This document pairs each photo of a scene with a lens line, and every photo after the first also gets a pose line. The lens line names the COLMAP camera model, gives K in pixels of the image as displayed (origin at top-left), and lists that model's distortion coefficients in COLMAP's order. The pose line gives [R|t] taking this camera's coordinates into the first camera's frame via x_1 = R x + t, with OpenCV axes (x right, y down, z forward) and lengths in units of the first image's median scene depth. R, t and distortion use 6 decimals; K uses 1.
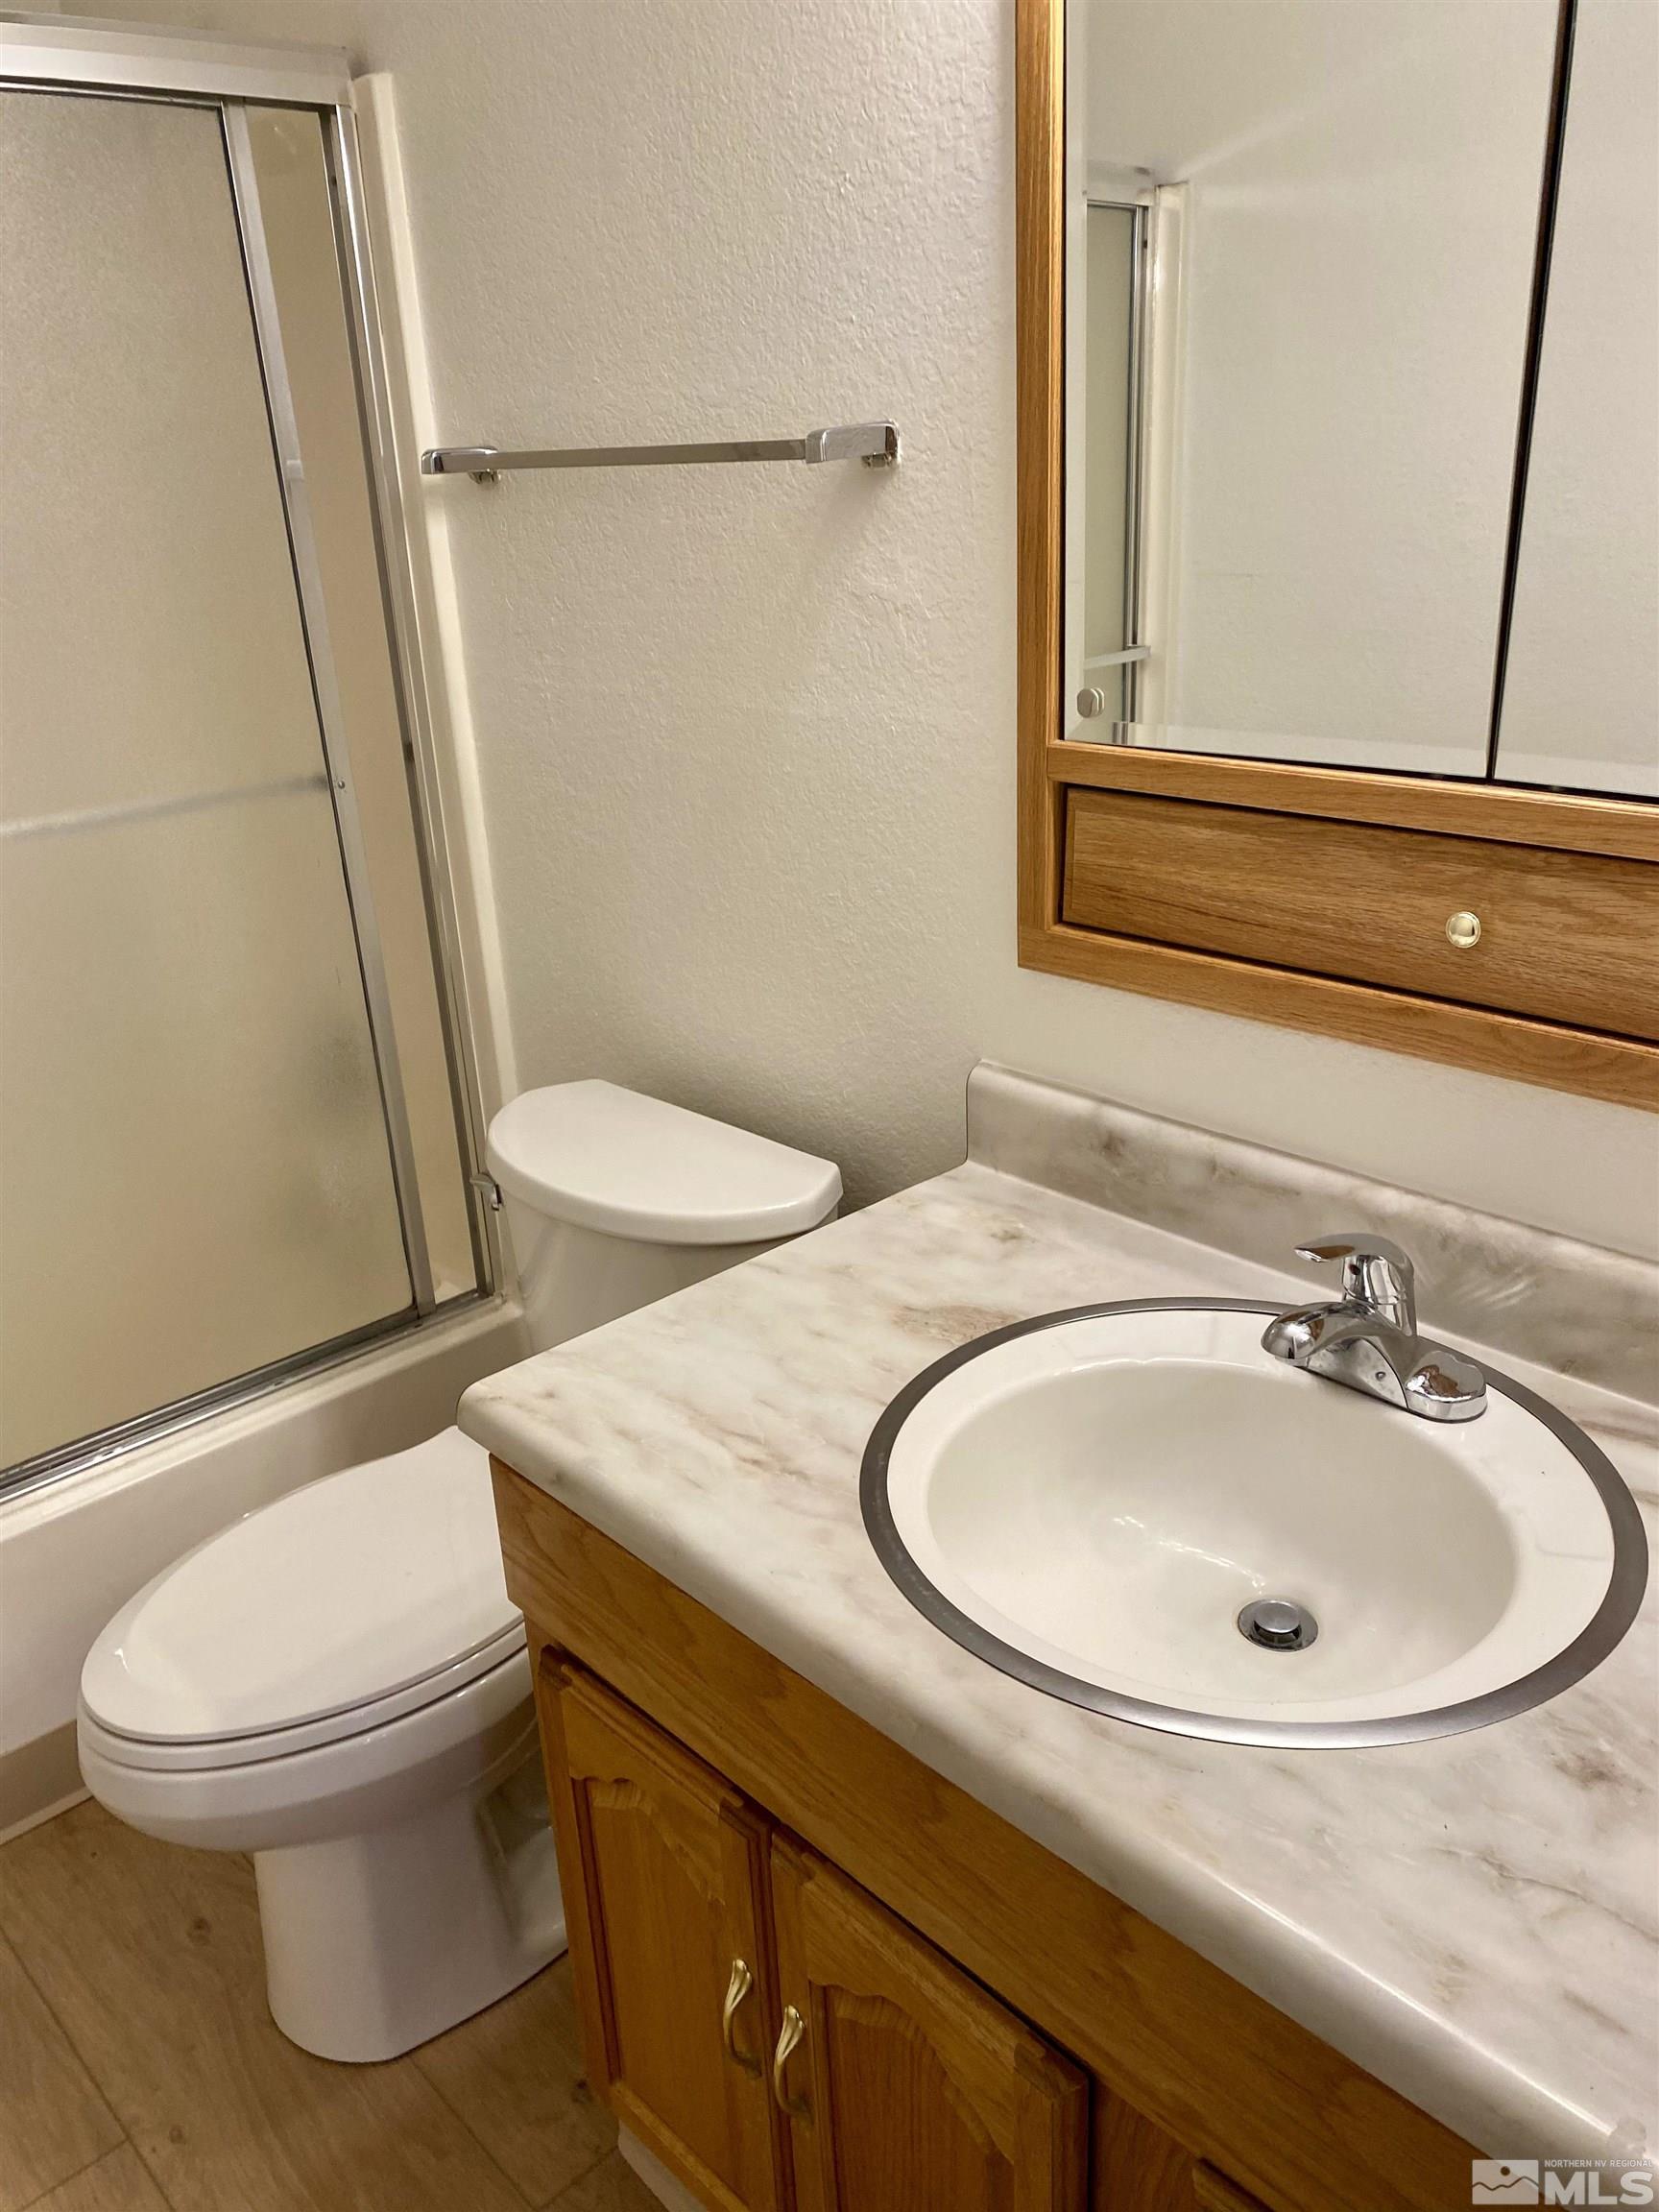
lens RADIAL K [[1648.0, 0, 829.5], [0, 1648.0, 1106.0], [0, 0, 1]] dist [0.045424, -0.049102]
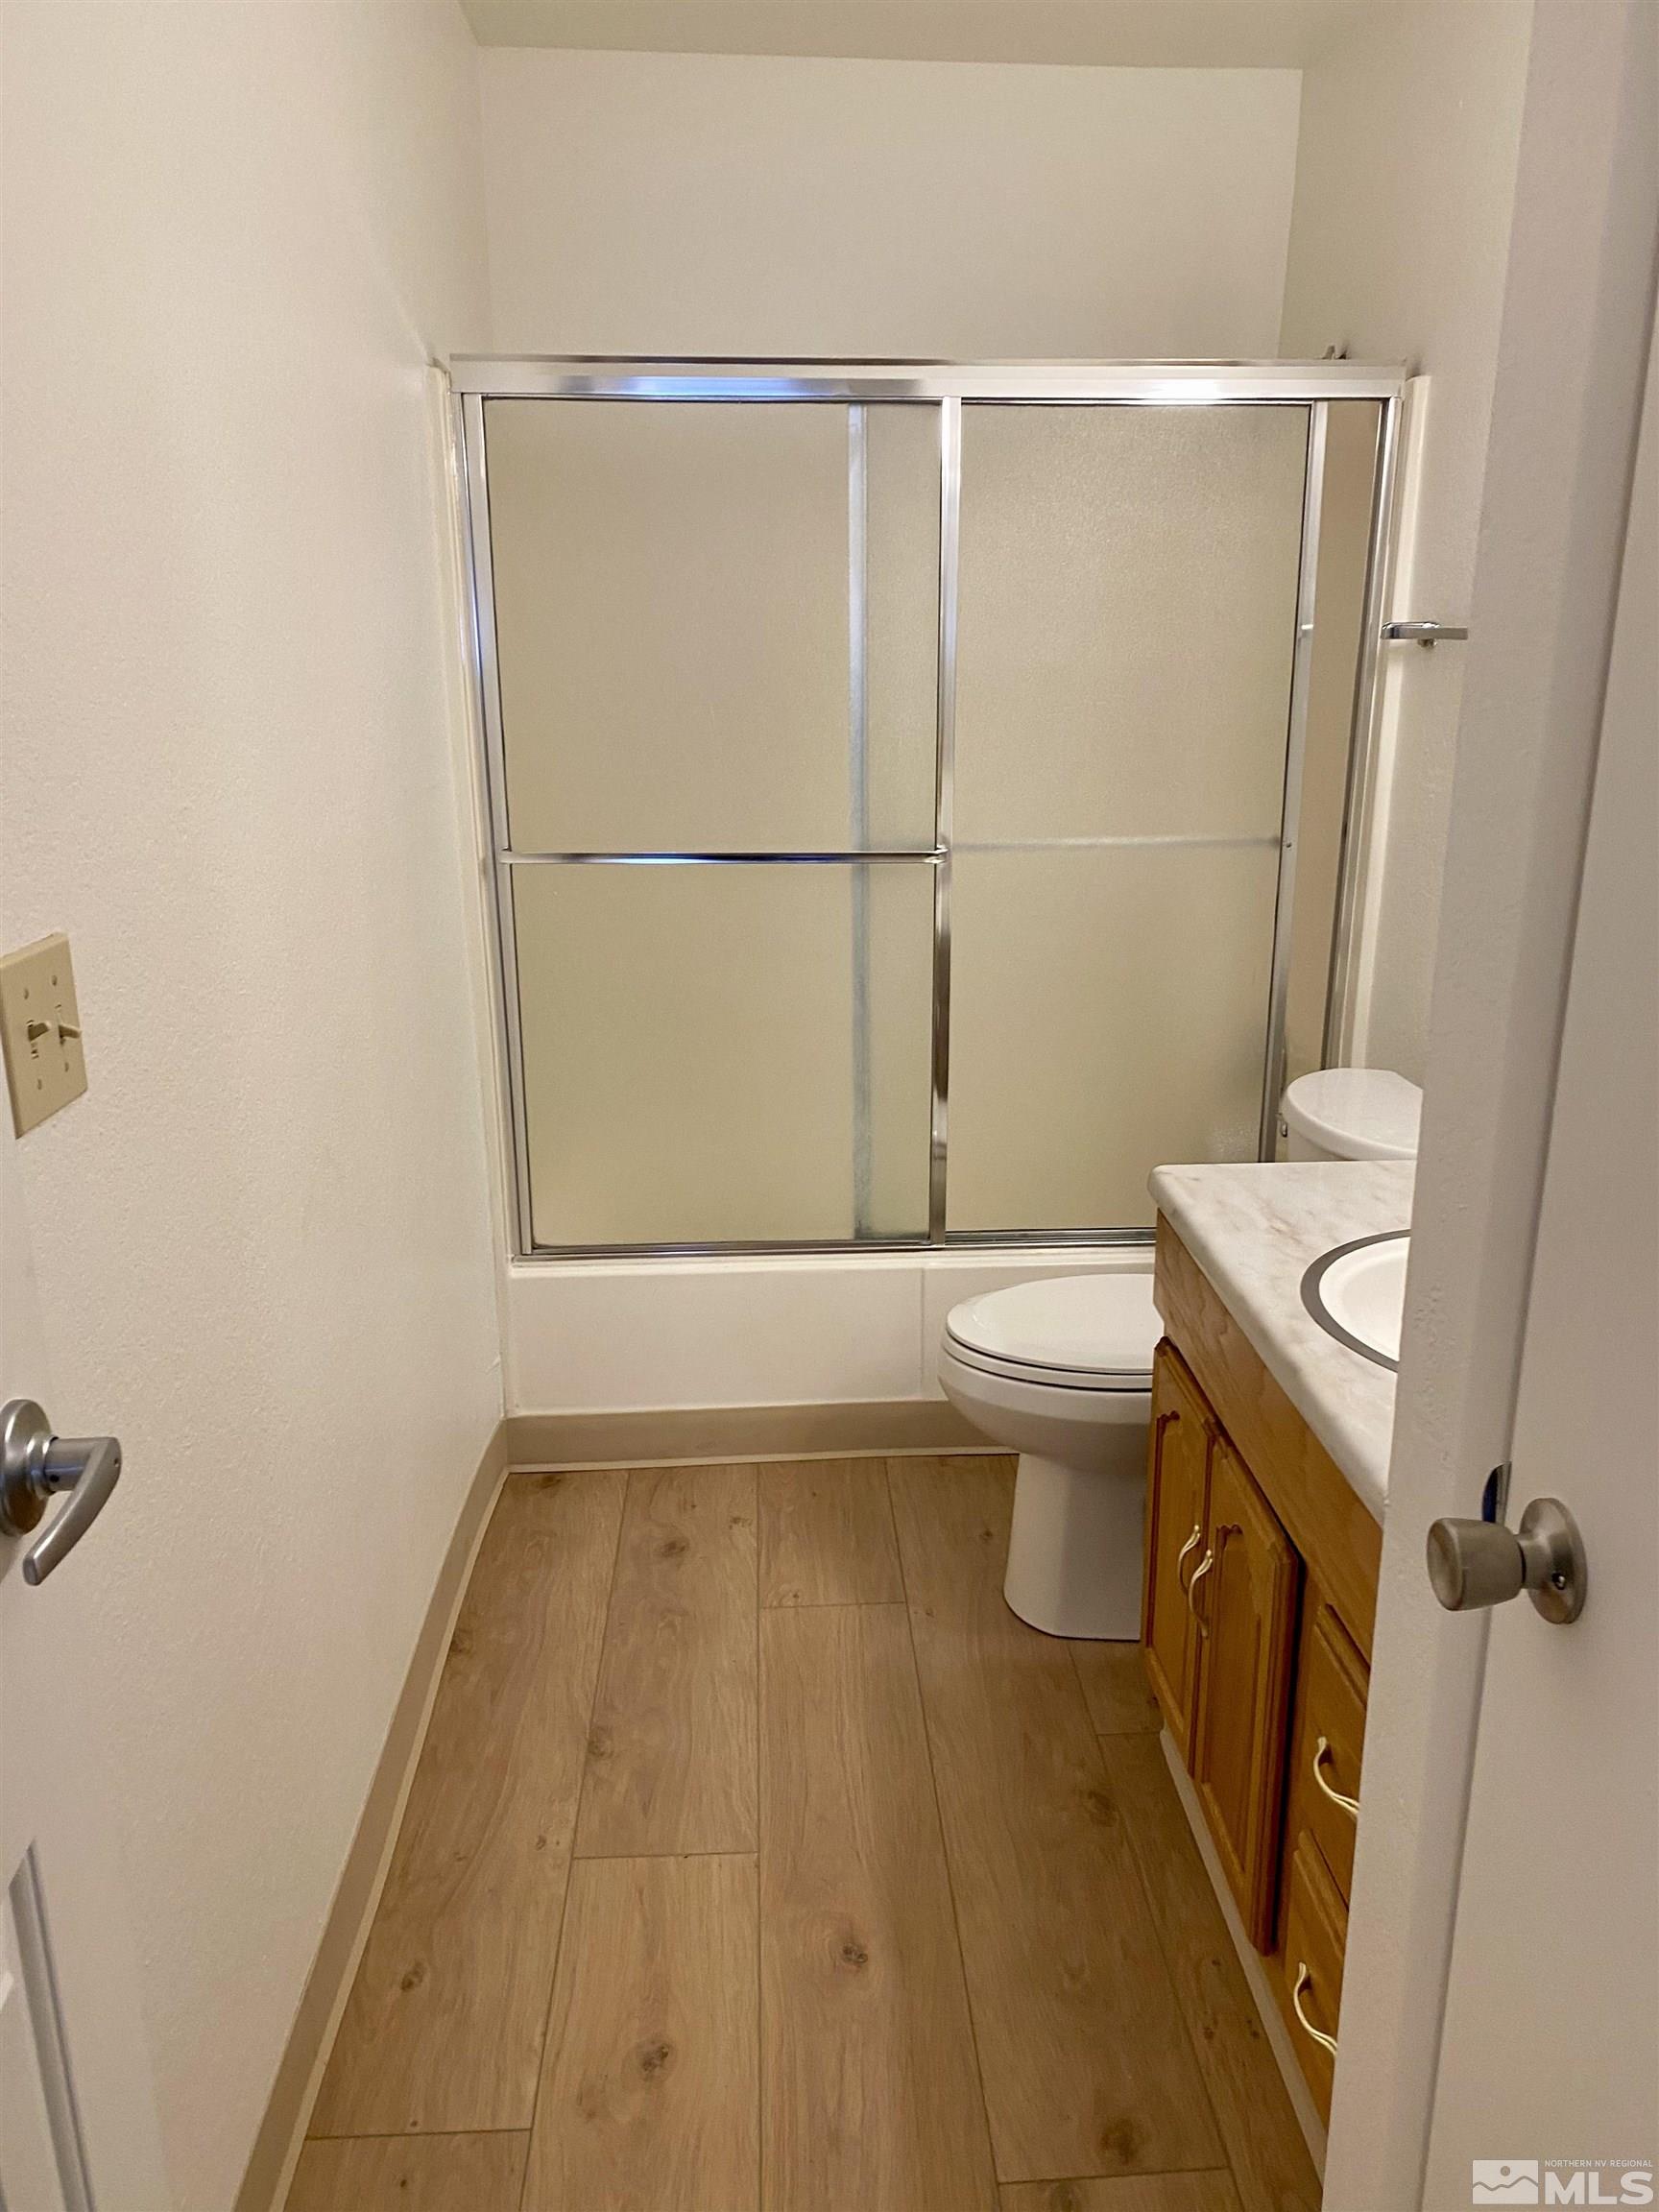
lens RADIAL K [[1648.0, 0, 829.5], [0, 1648.0, 1106.0], [0, 0, 1]] dist [0.045424, -0.049102]
pose [[0.752028, 0.222957, -0.620277, 0.445762], [-0.269161, 0.962892, 0.019777, 0.132344], [0.601670, 0.152082, 0.784133, -0.427646]]
